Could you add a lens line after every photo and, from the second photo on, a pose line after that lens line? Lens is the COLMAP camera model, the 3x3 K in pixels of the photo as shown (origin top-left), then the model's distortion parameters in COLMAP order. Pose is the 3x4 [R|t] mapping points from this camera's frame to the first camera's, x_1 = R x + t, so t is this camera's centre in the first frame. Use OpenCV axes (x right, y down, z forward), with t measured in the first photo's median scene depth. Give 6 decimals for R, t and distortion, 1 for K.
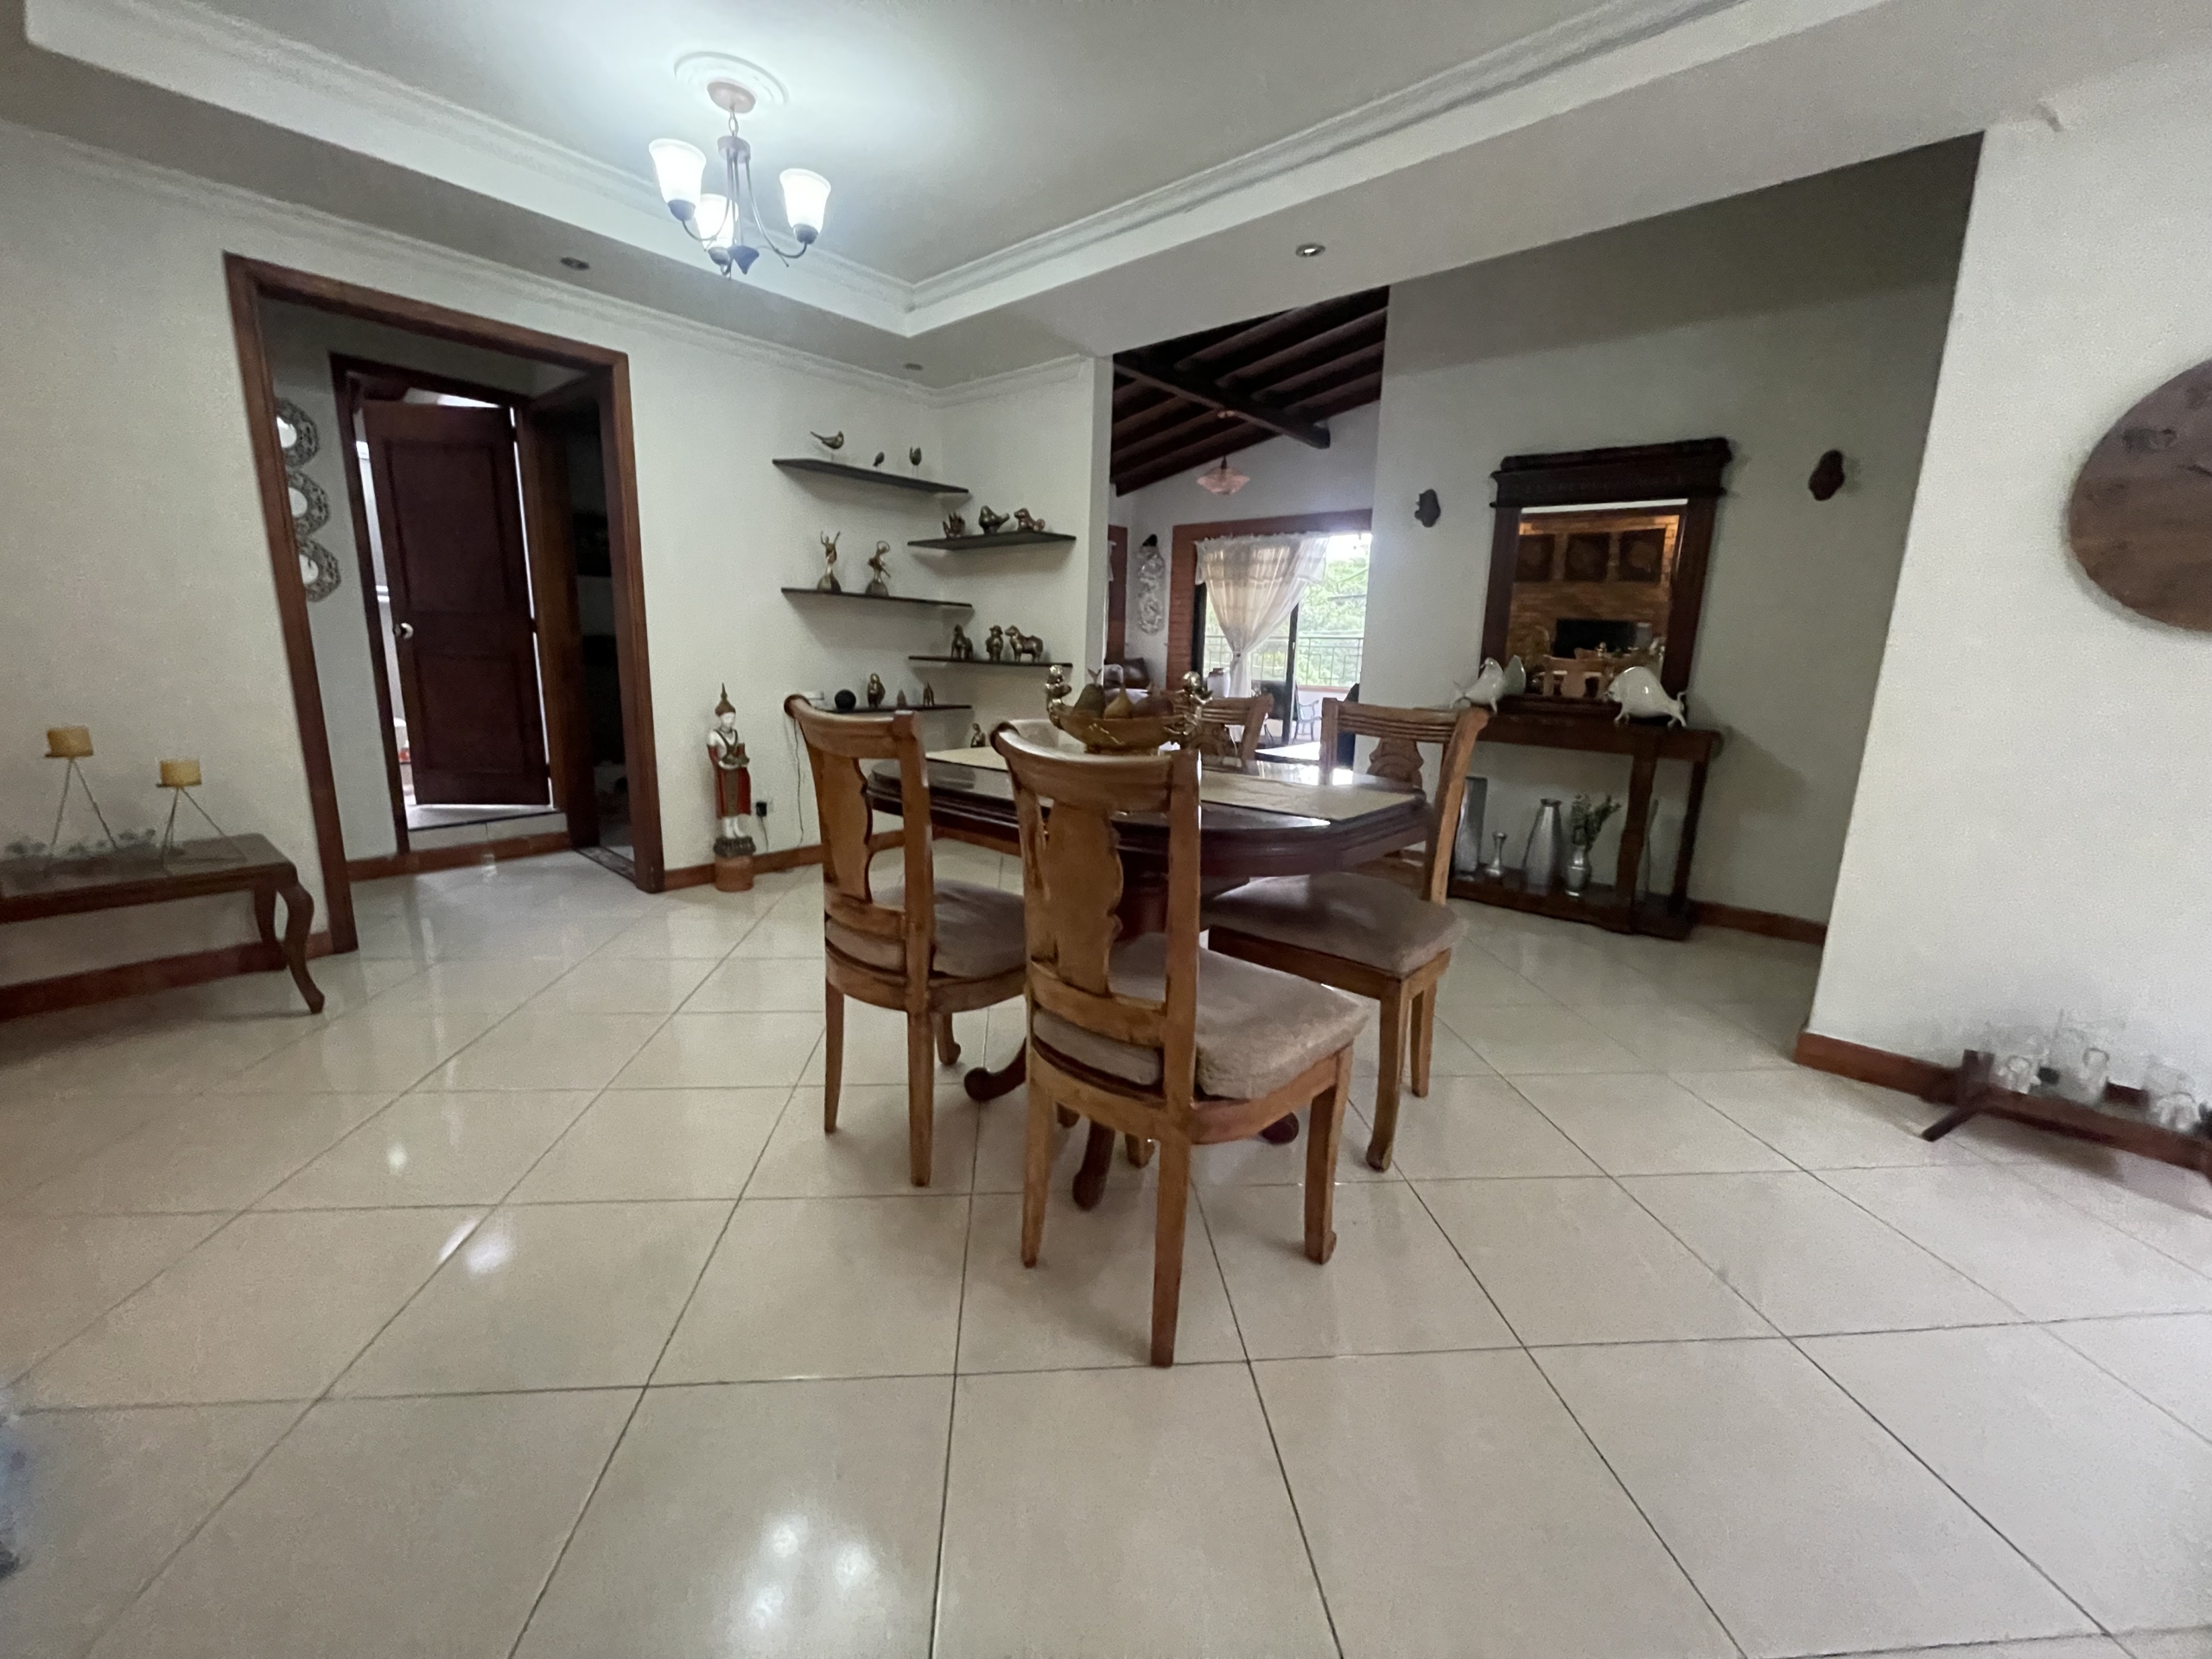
lens RADIAL K [[895.8, 0, 1109.5], [0, 895.8, 833.6], [0, 0, 1]] dist [-0.004346, 0.002287]
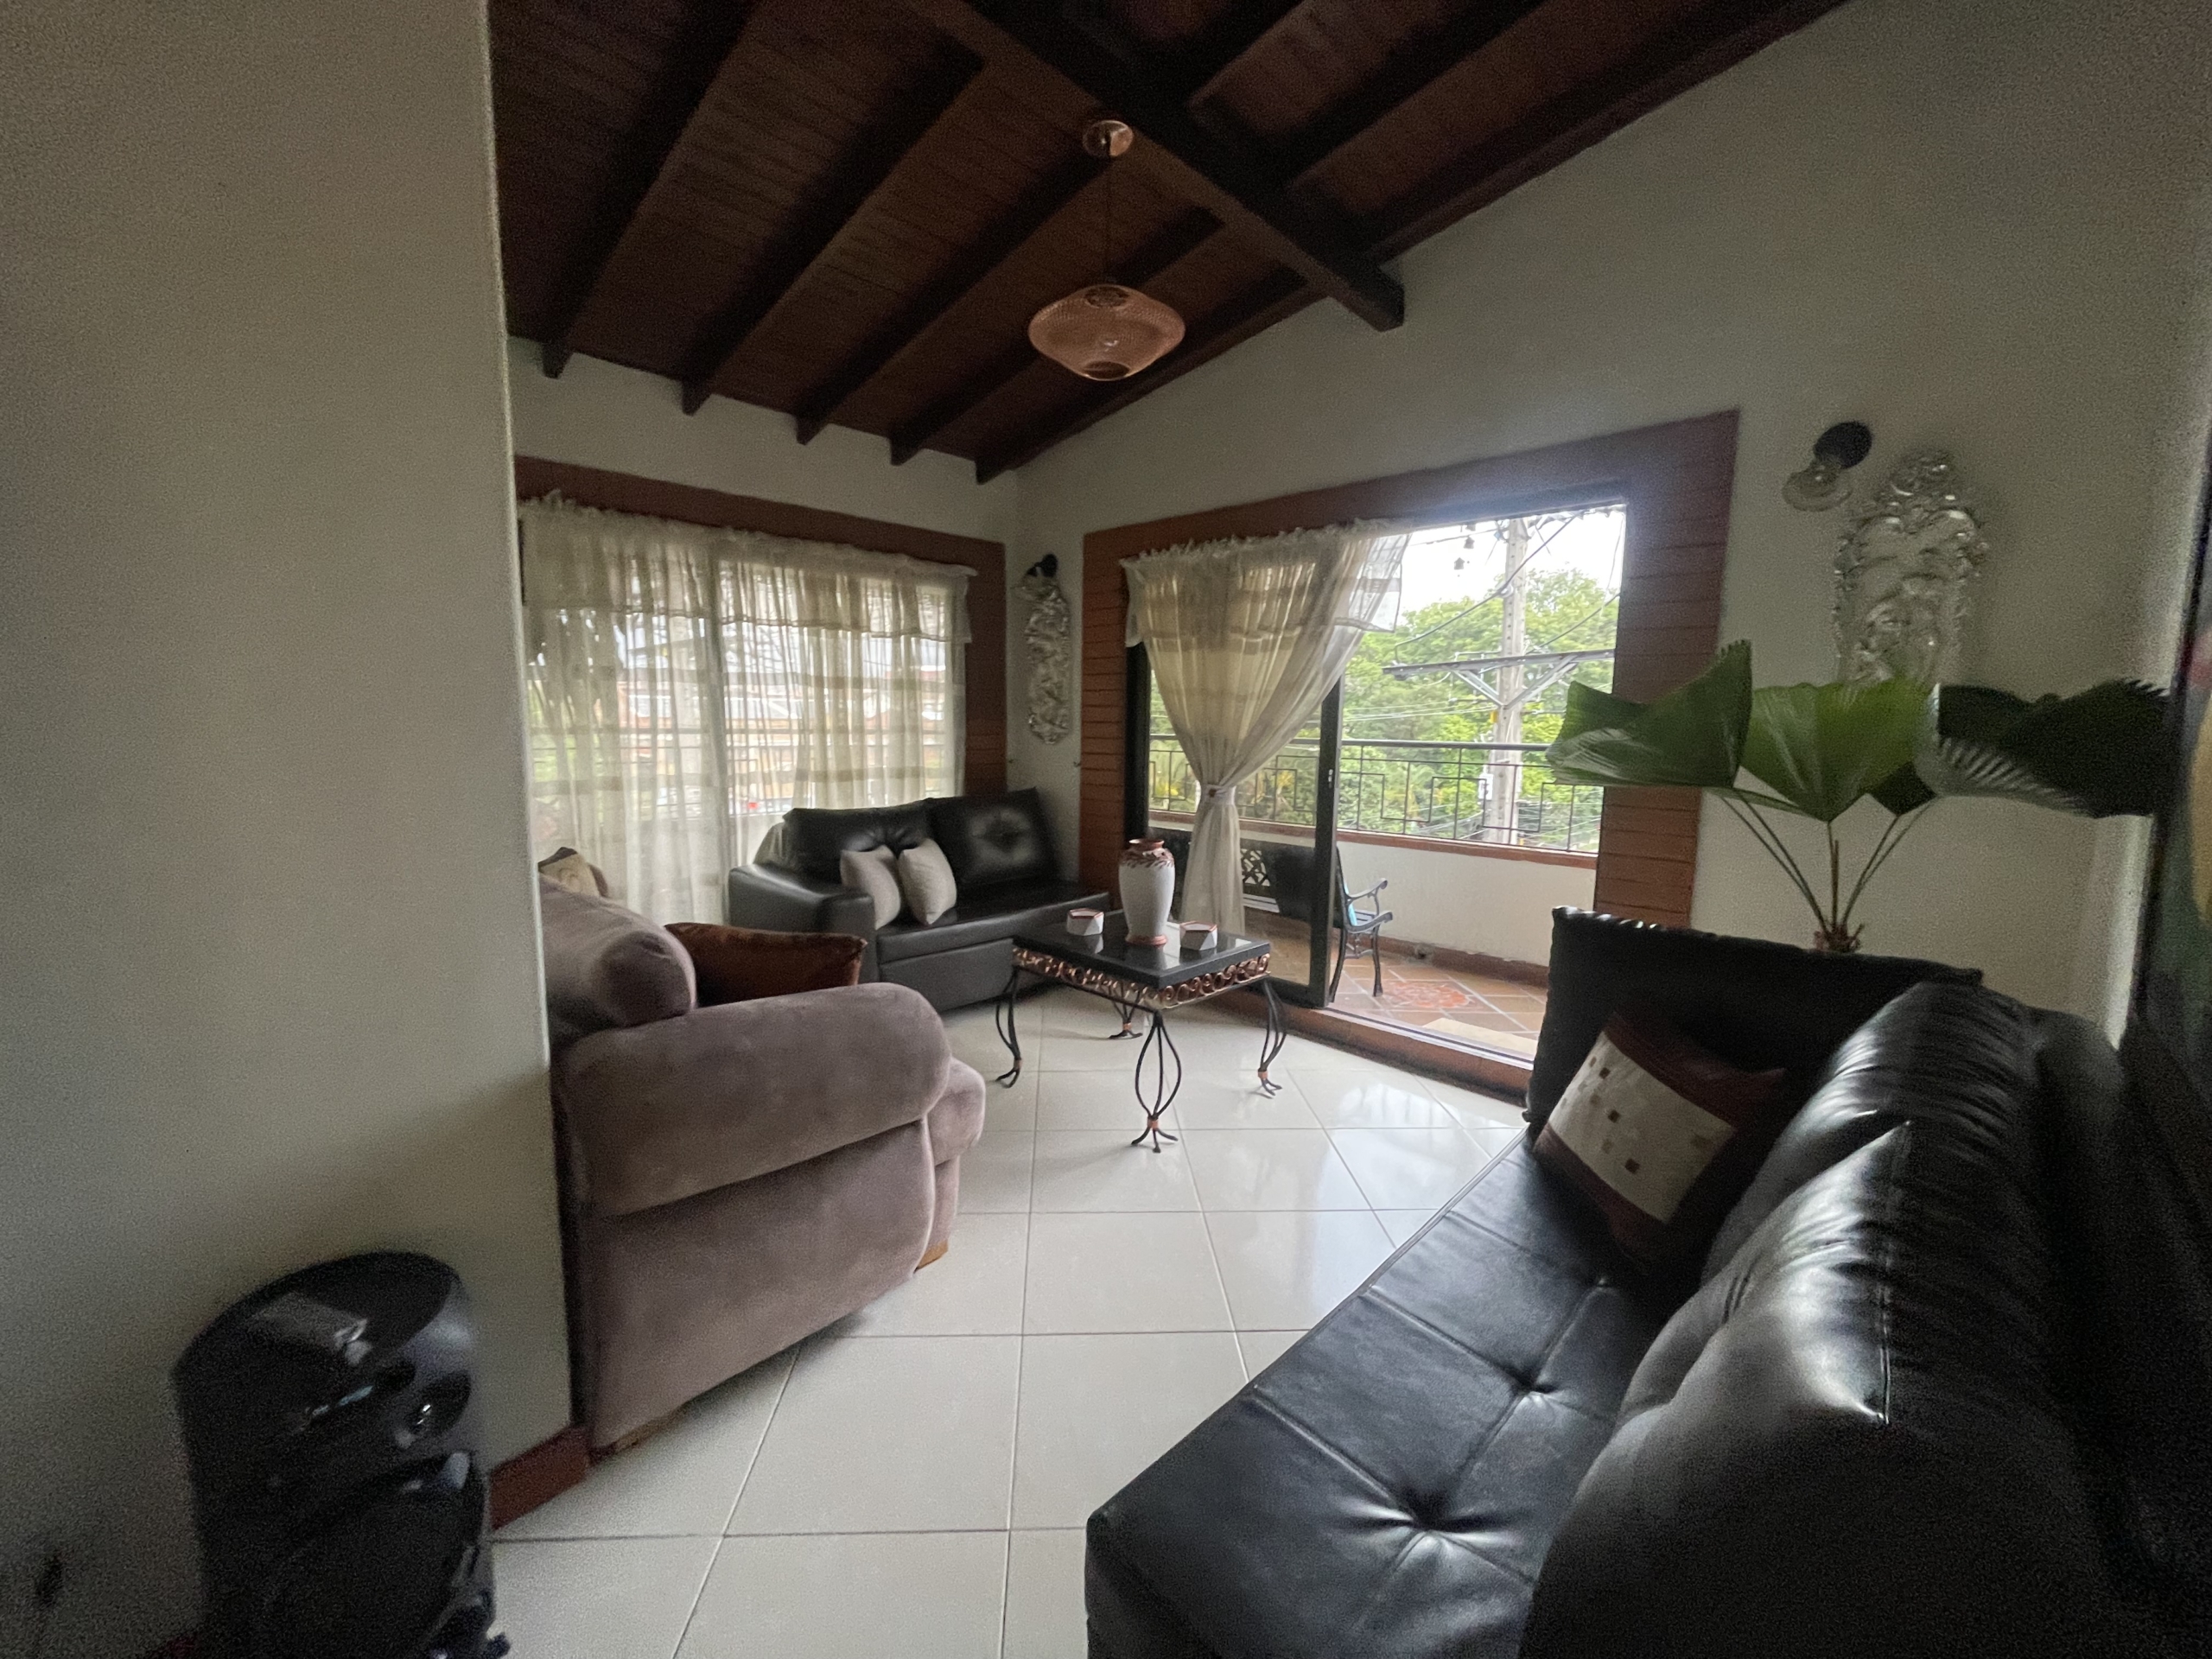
lens RADIAL K [[895.8, 0, 1102.6], [0, 895.8, 820.5], [0, 0, 1]] dist [-0.004346, 0.002287]
pose [[0.998501, -0.003484, -0.054615, 0.111355], [-0.001596, 0.995694, -0.092690, -0.140195], [0.054702, 0.092638, 0.994196, 0.528341]]
